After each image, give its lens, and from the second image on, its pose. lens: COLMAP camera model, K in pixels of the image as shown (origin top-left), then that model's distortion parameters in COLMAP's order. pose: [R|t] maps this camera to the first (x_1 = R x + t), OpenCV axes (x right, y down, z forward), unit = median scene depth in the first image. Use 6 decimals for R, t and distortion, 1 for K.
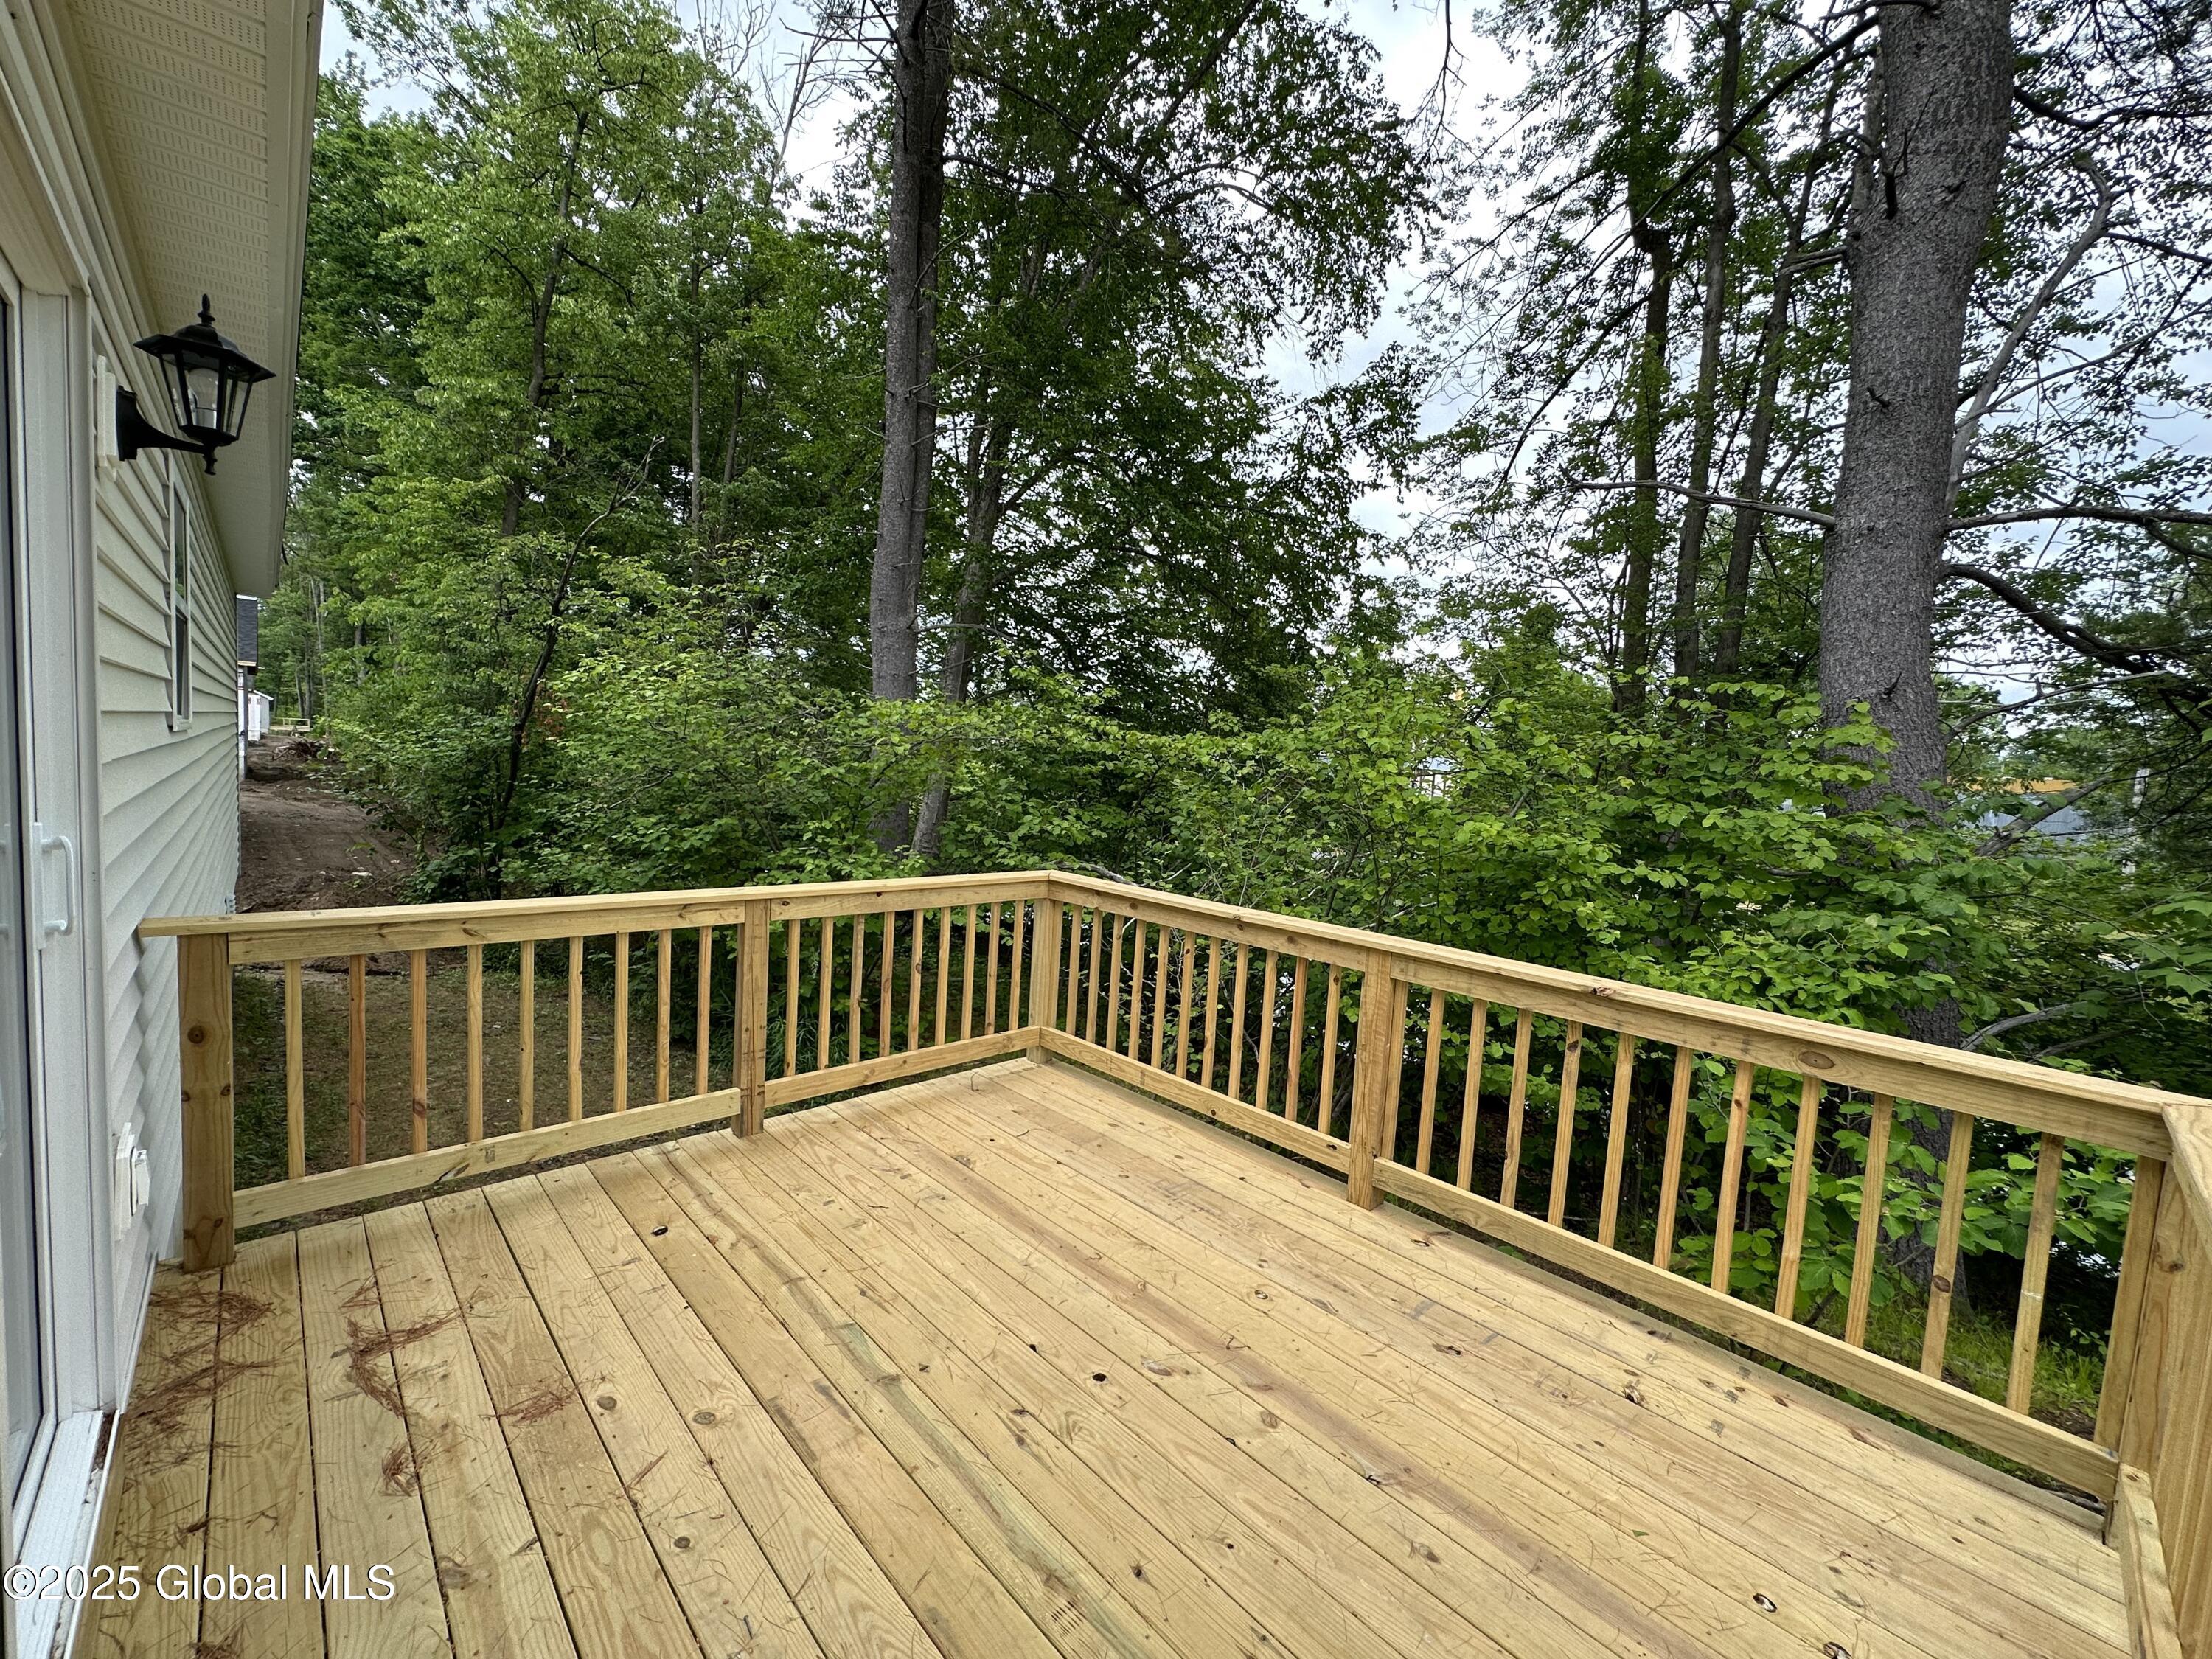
lens RADIAL K [[889.4, 0, 1106.0], [0, 889.4, 829.5], [0, 0, 1]] dist [-0.000846, 0.000624]
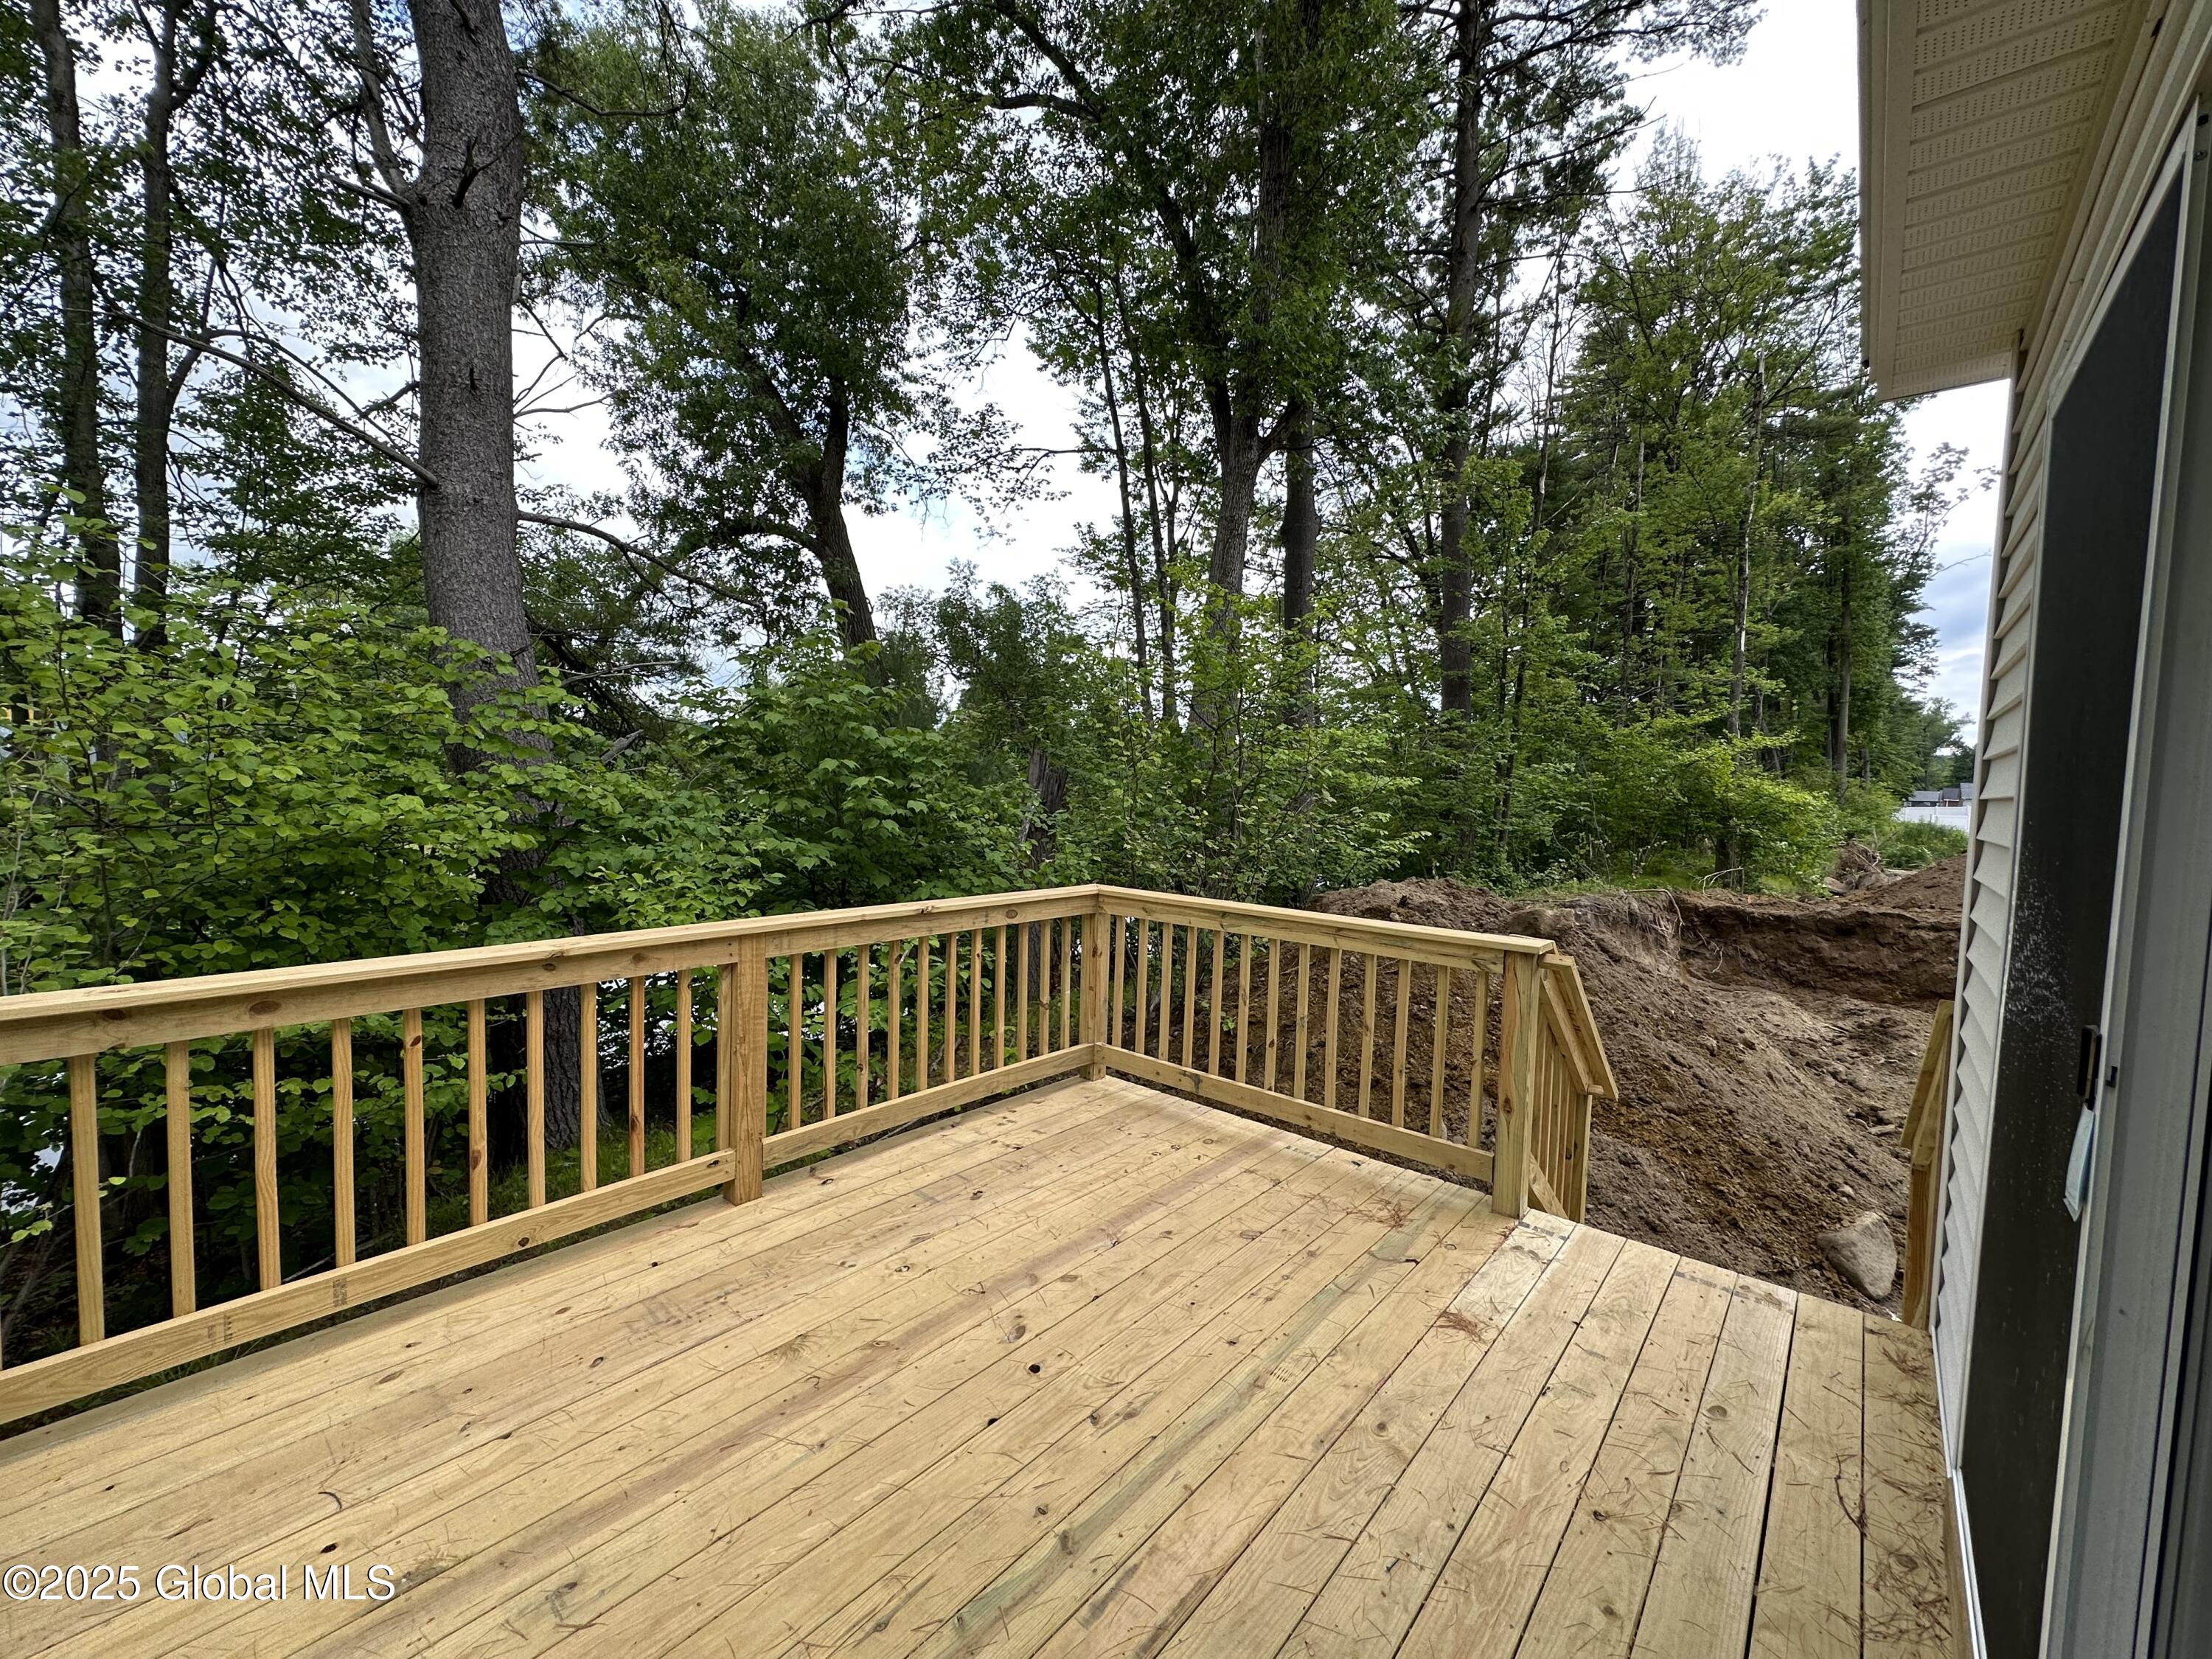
lens RADIAL K [[889.4, 0, 1106.0], [0, 889.4, 829.5], [0, 0, 1]] dist [-0.000846, 0.000624]
pose [[-0.104187, -0.127818, 0.986310, -0.813069], [0.029015, 0.990895, 0.131477, -0.114828], [-0.994134, 0.042316, -0.099530, 0.853170]]
